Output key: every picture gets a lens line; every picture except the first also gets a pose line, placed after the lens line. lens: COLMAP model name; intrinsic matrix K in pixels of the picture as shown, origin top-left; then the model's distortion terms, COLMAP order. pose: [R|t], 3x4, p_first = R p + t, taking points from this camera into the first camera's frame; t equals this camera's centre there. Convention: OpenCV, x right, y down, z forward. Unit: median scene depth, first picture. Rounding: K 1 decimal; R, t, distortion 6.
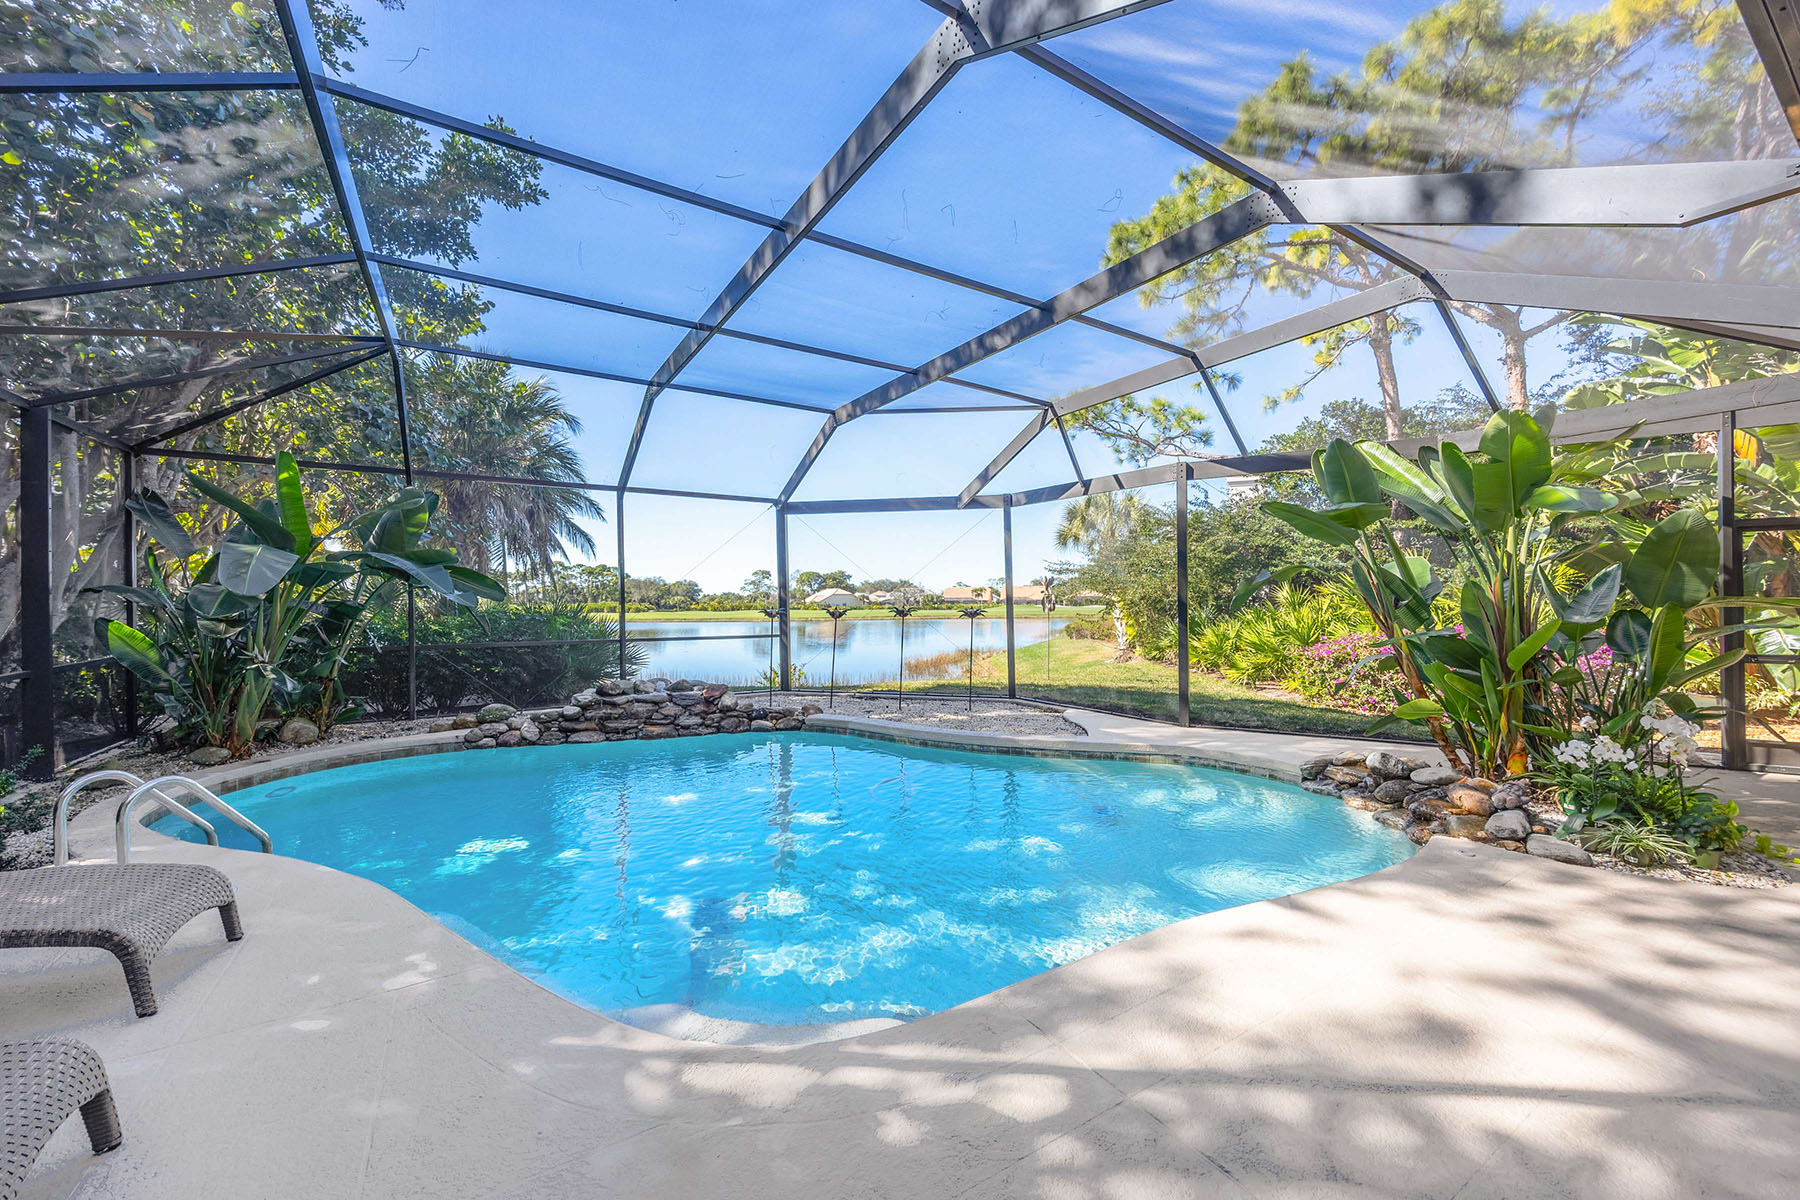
lens RADIAL K [[685.4, 0, 901.9], [0, 685.4, 604.8], [0, 0, 1]] dist [-0.001997, -0.000394]
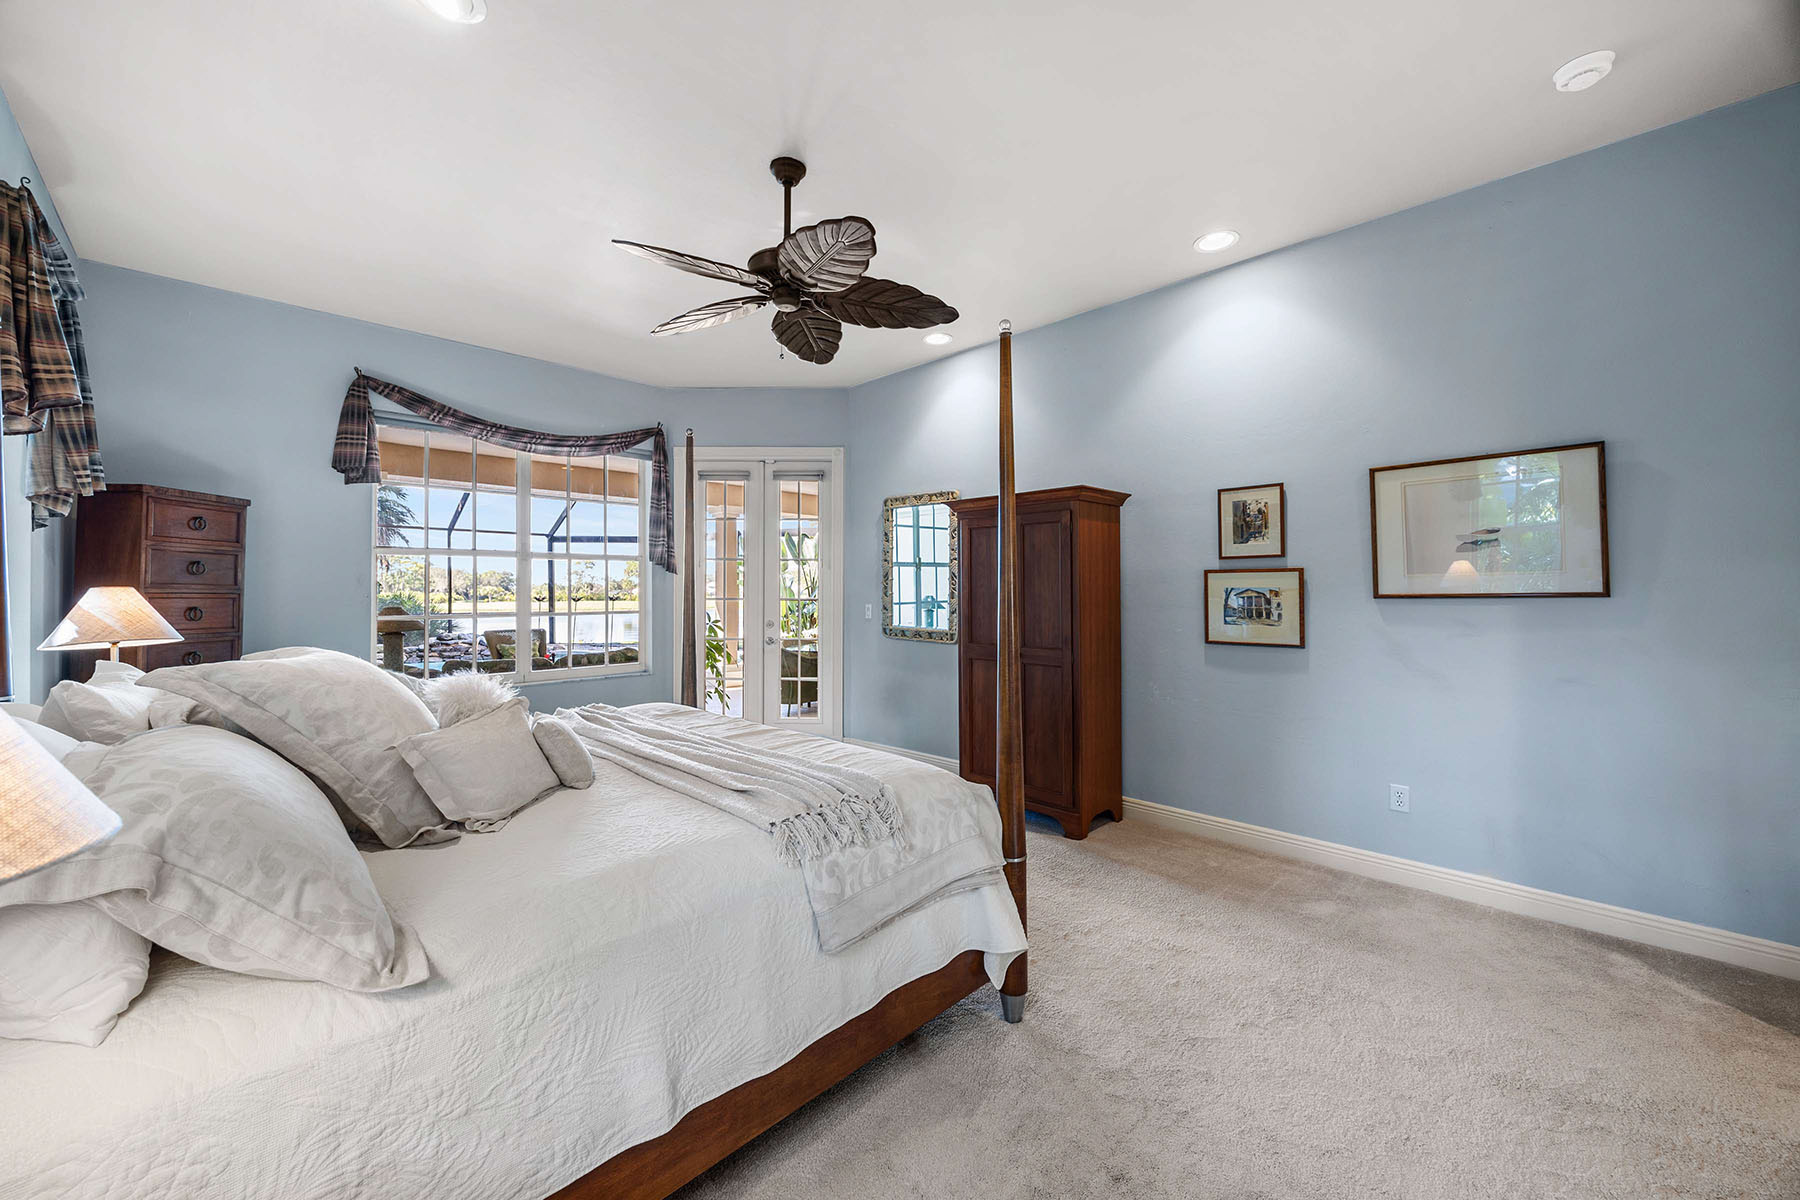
lens RADIAL K [[685.4, 0, 894.7], [0, 685.4, 593.4], [0, 0, 1]] dist [-0.001997, -0.000394]
pose [[0.976545, 0.005124, 0.215251, 0.394101], [-0.004120, 0.999978, -0.005112, 0.004552], [-0.215272, 0.004106, 0.976545, -1.151101]]
